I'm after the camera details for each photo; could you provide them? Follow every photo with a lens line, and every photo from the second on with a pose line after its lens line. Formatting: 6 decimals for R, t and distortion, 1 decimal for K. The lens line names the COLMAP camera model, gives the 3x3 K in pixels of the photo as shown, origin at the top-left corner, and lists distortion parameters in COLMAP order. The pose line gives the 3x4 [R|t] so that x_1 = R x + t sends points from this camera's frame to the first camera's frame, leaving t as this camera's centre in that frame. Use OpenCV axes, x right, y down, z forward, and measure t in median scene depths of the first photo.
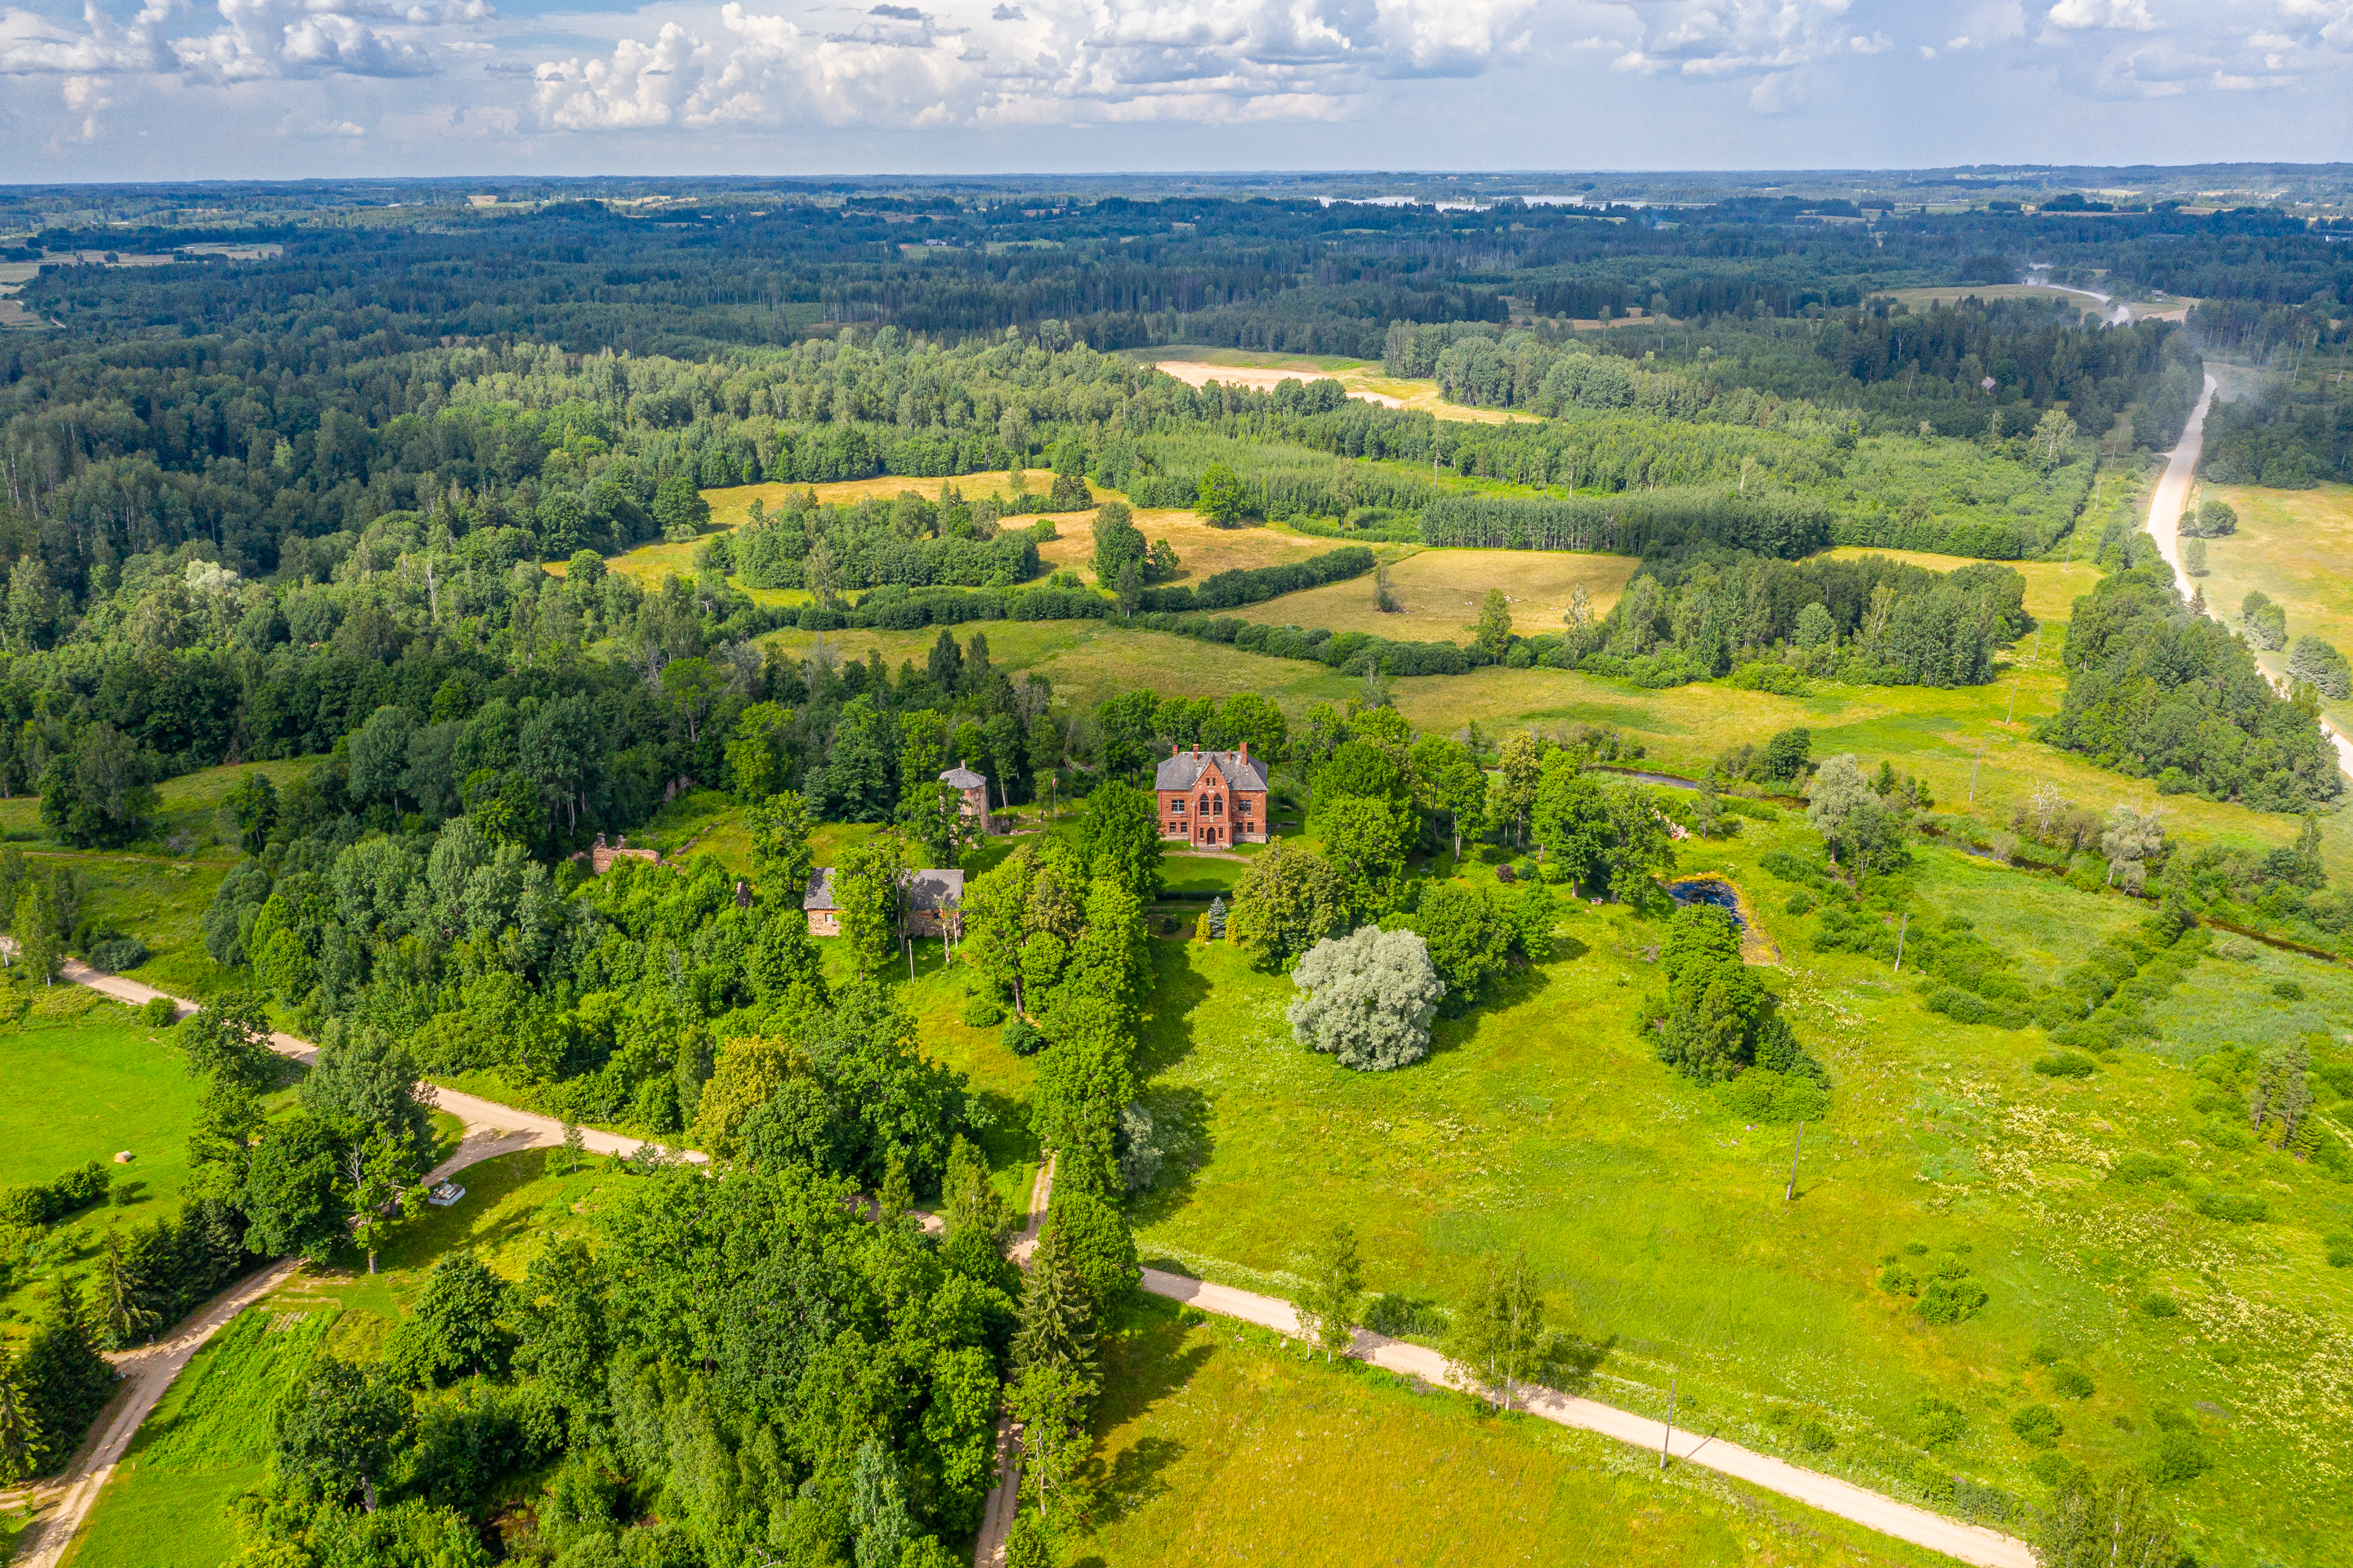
lens RADIAL K [[1856.3, 0, 1179.7], [0, 1856.3, 786.9], [0, 0, 1]] dist [-0.010214, 0.004234]
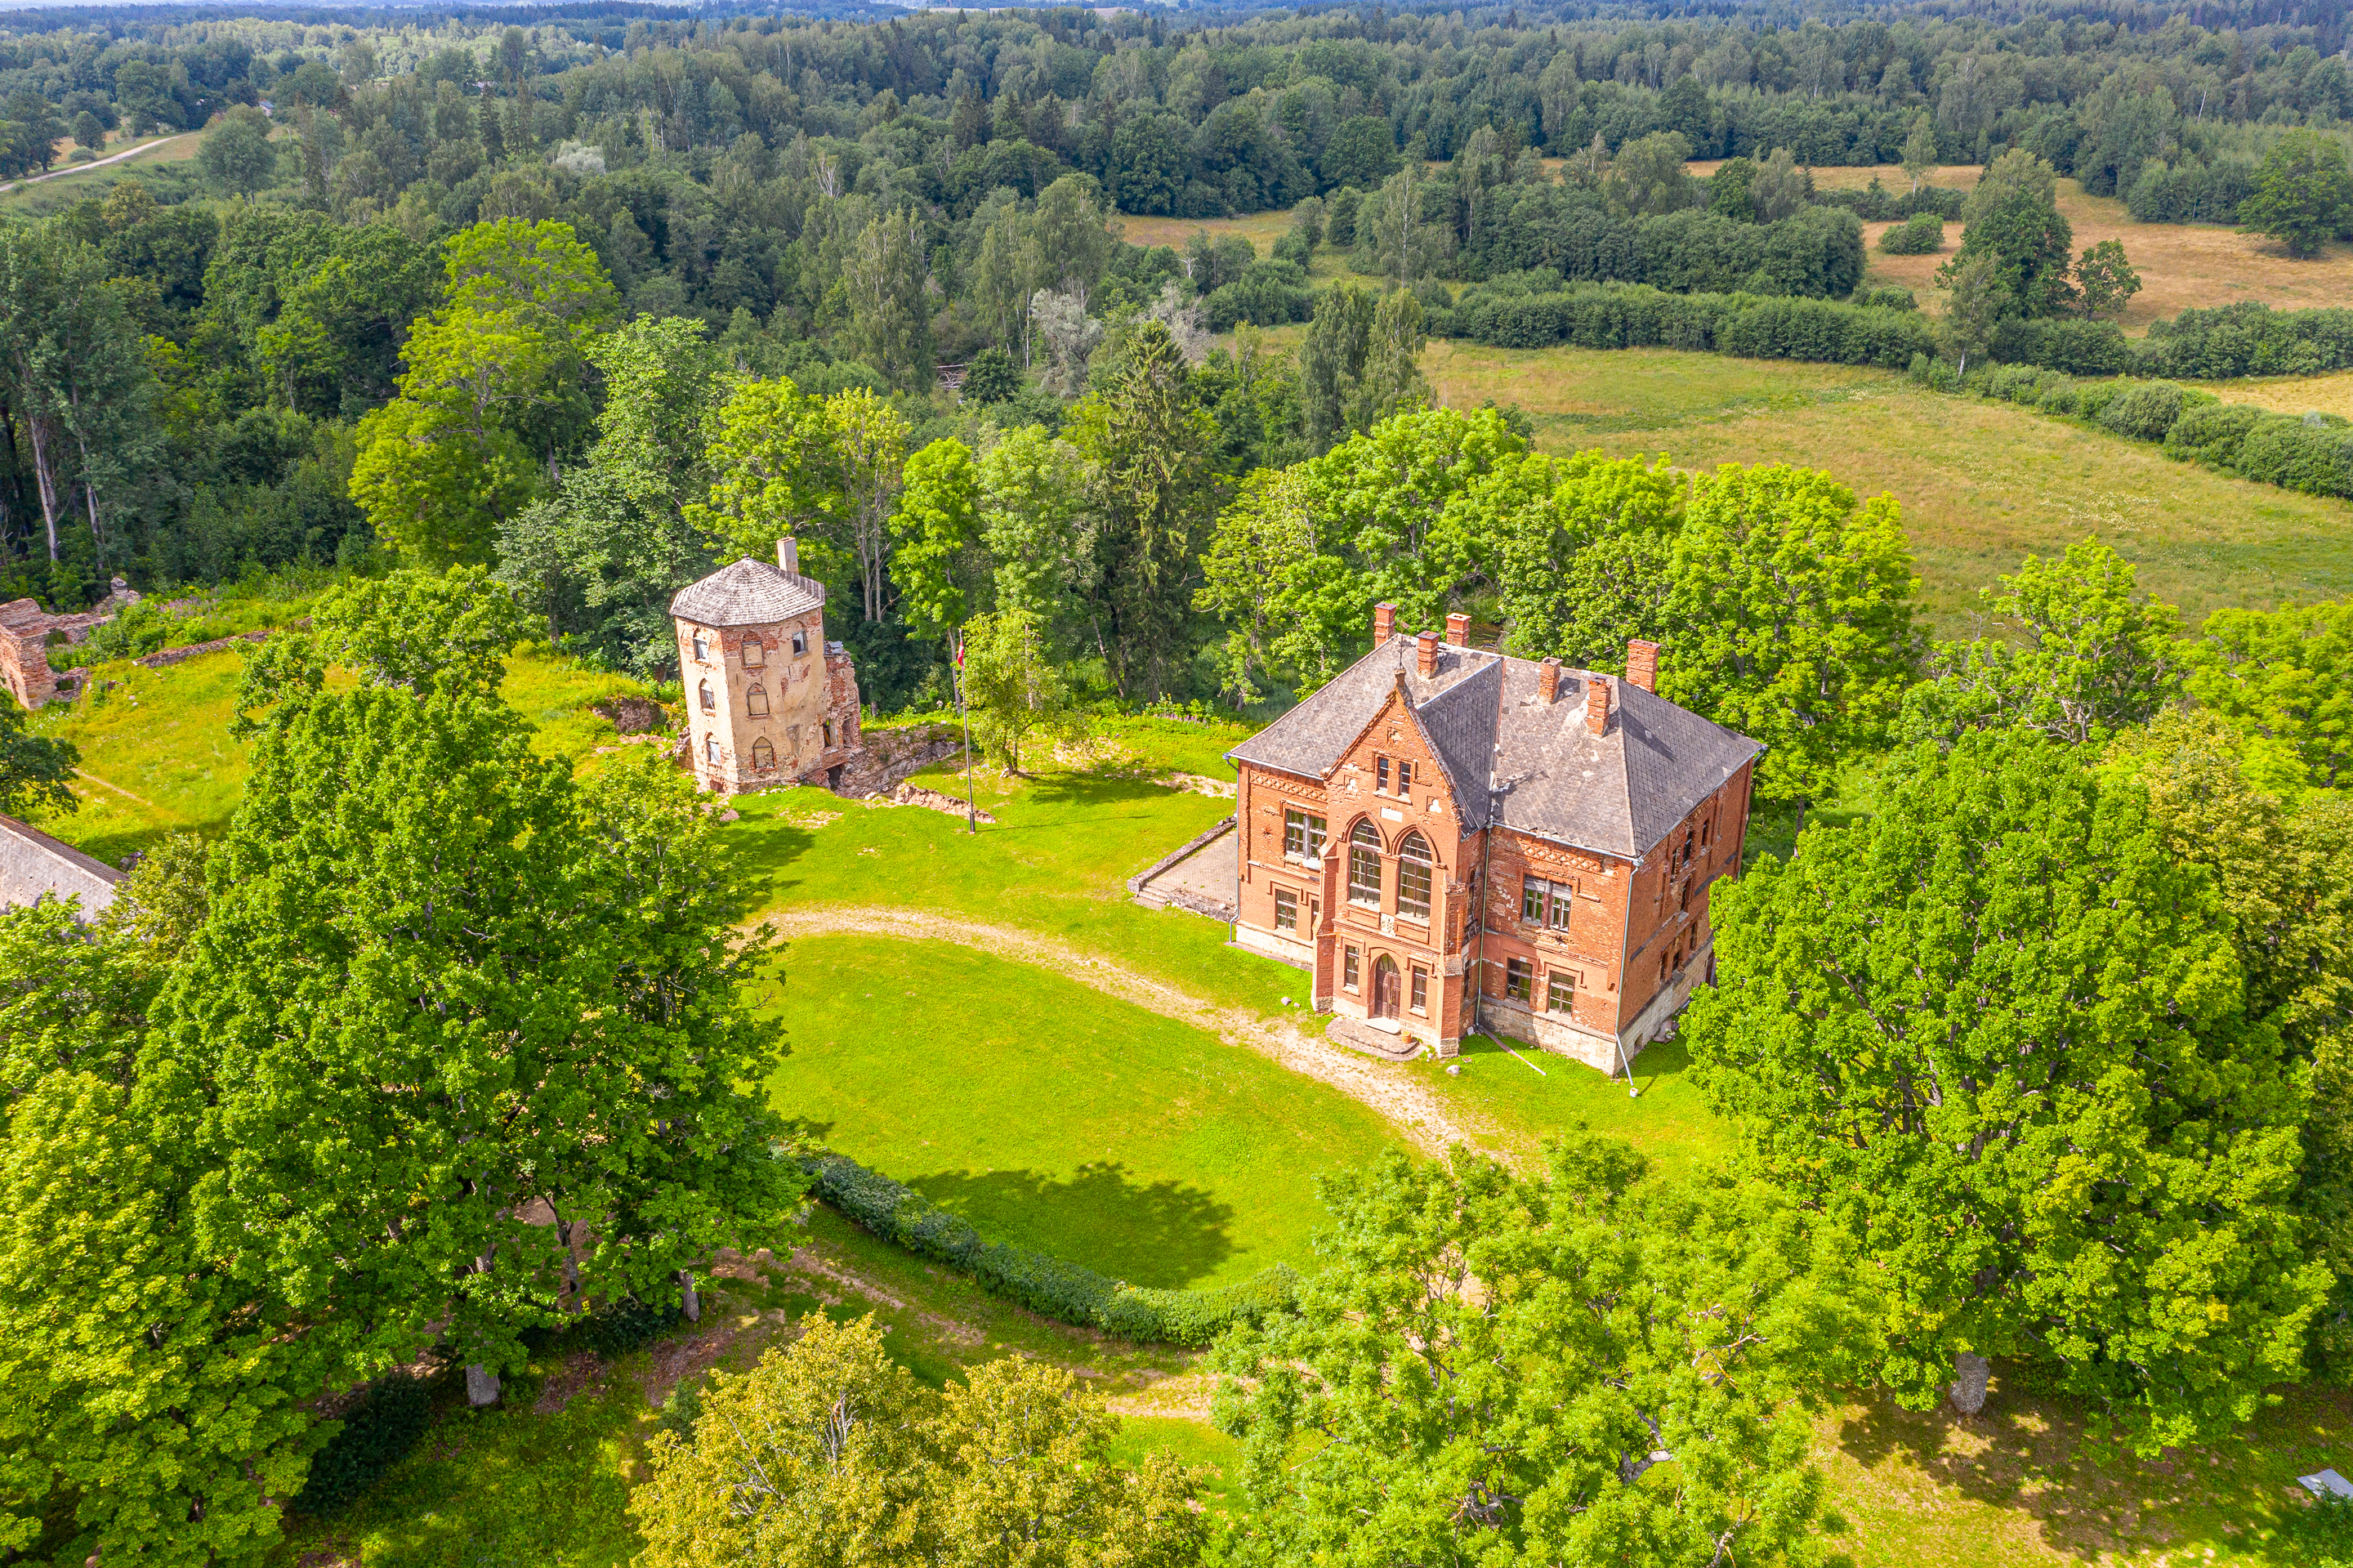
lens RADIAL K [[1856.3, 0, 1172.0], [0, 1856.3, 783.6], [0, 0, 1]] dist [-0.010214, 0.004234]
pose [[0.831697, 0.219494, -0.510002, 0.103253], [-0.173332, 0.975278, 0.137074, -0.026191], [0.527481, -0.025604, 0.849181, 0.706608]]
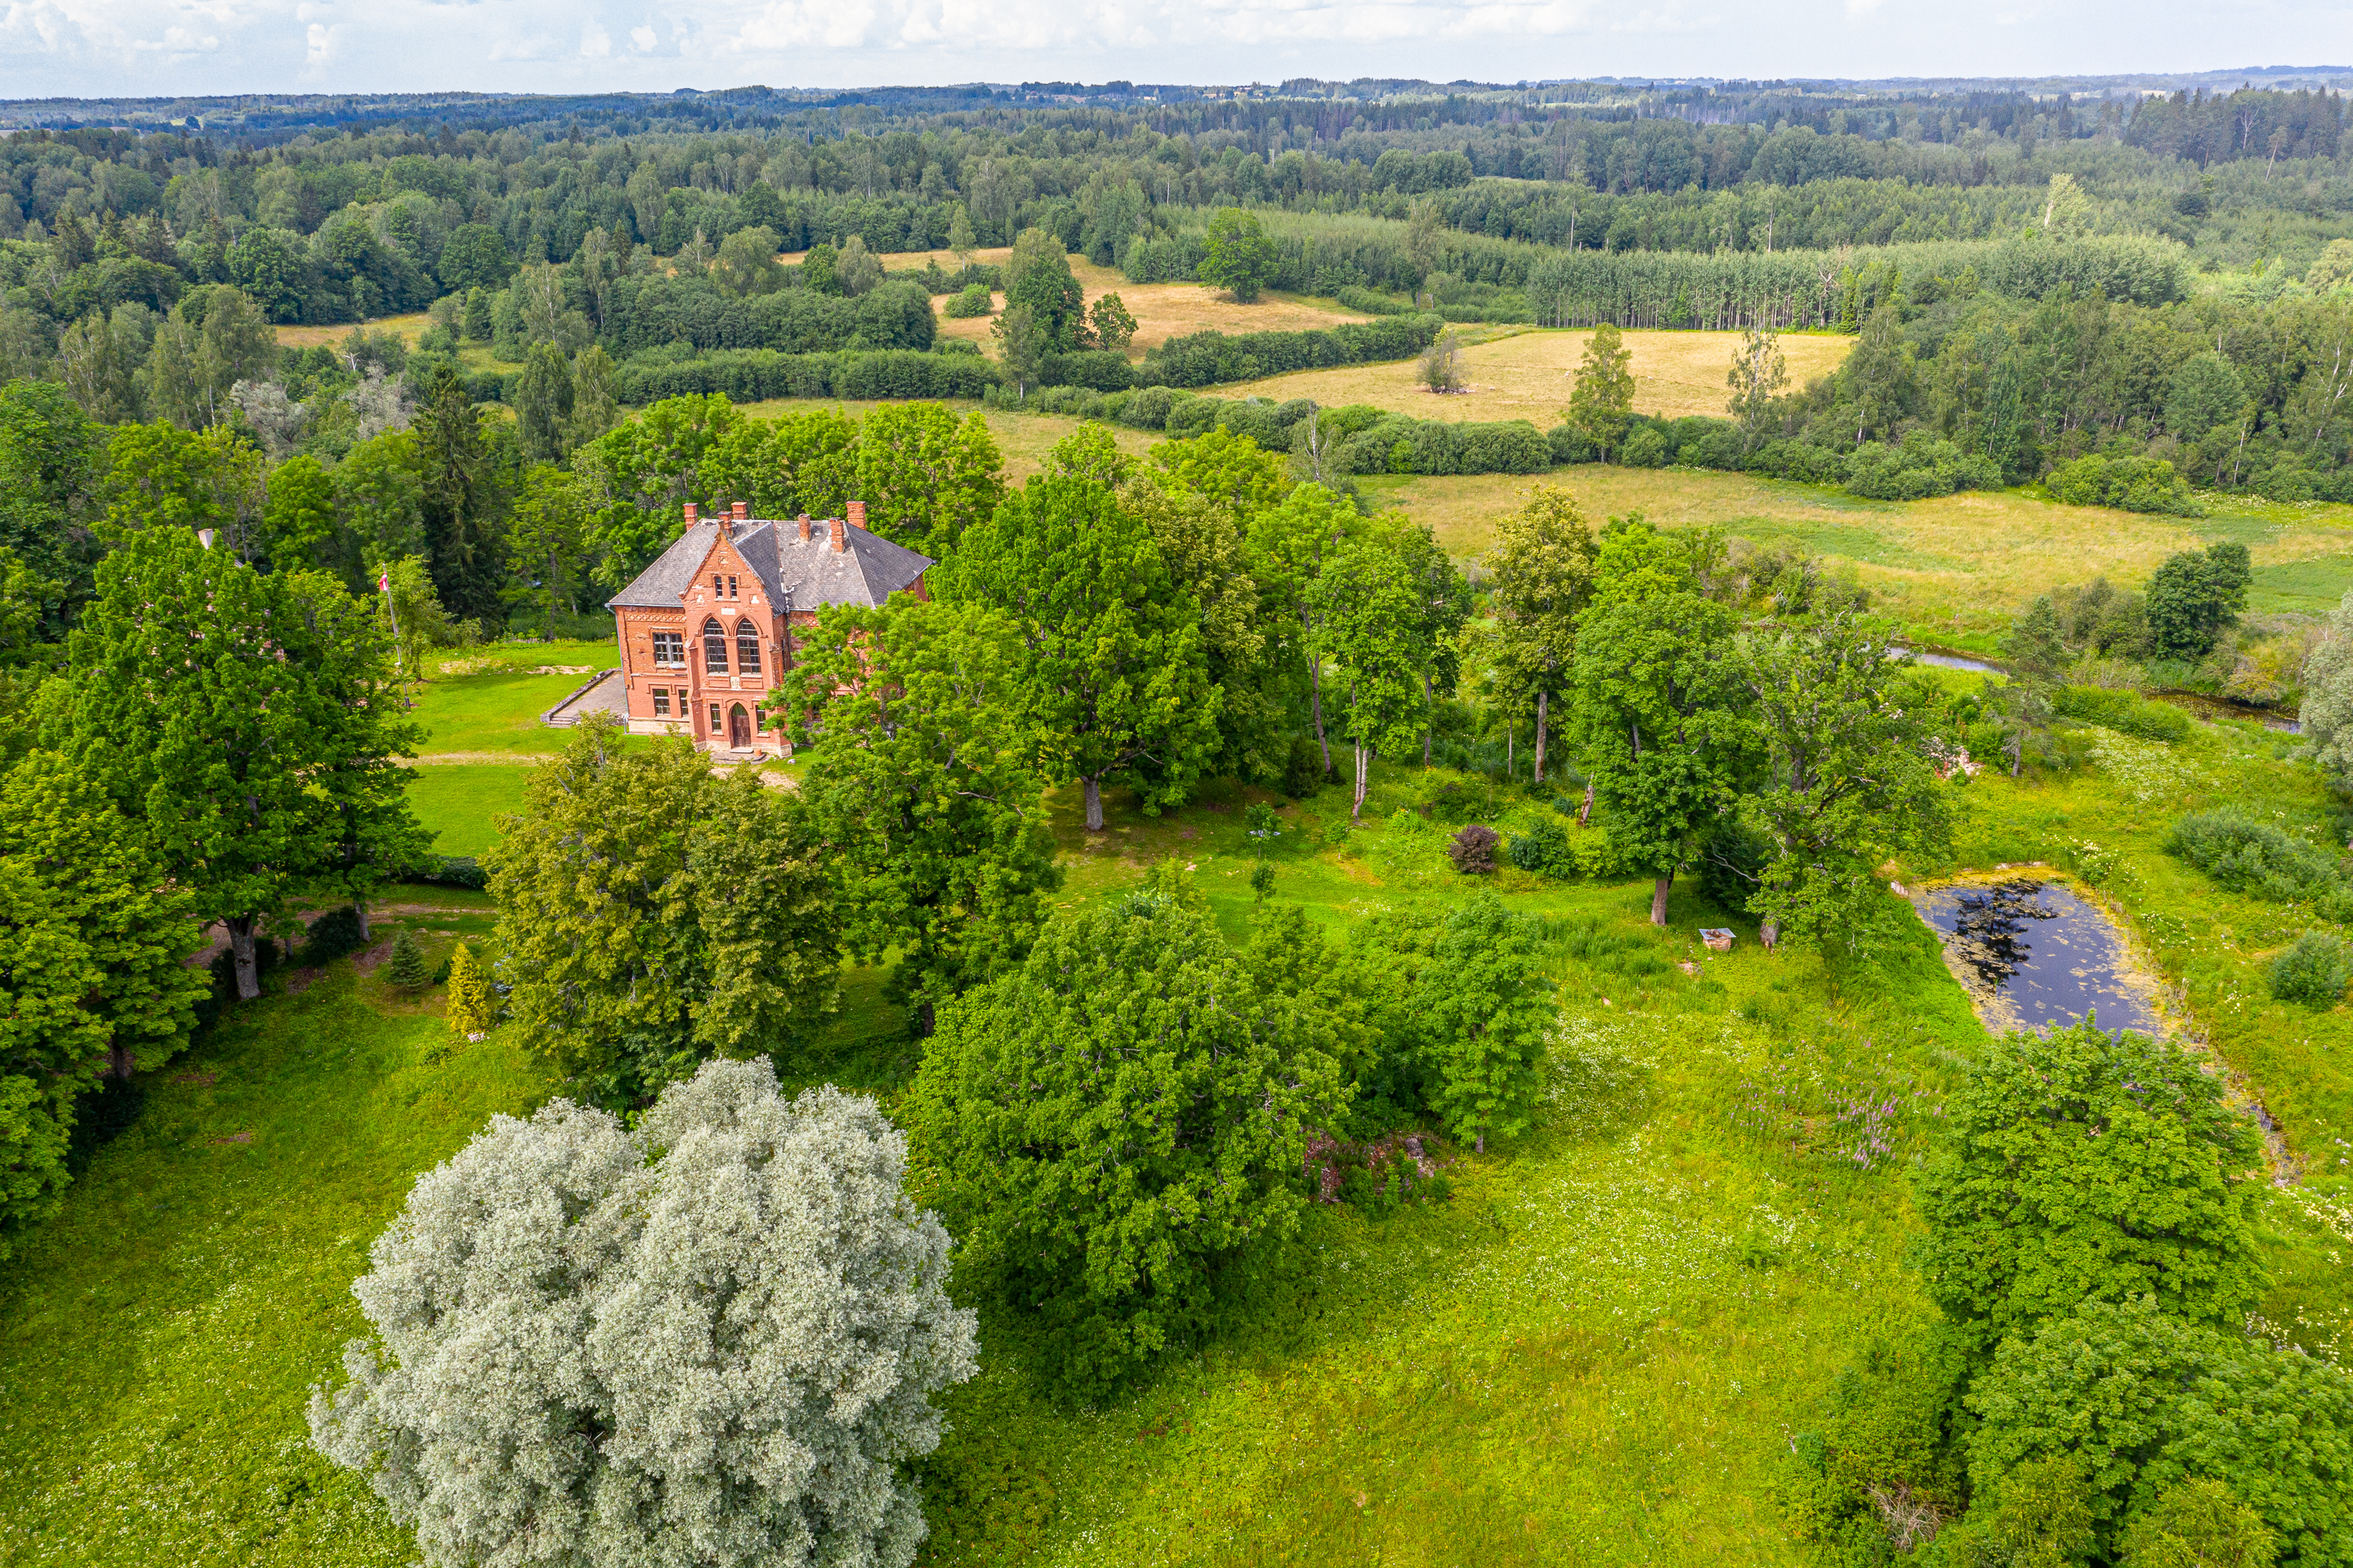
lens RADIAL K [[1856.3, 0, 1176.7], [0, 1856.3, 786.6], [0, 0, 1]] dist [-0.010214, 0.004234]
pose [[0.993683, 0.036670, -0.106059, 0.139211], [-0.032613, 0.998678, 0.039738, 0.018842], [0.107376, -0.036028, 0.993565, 0.559124]]
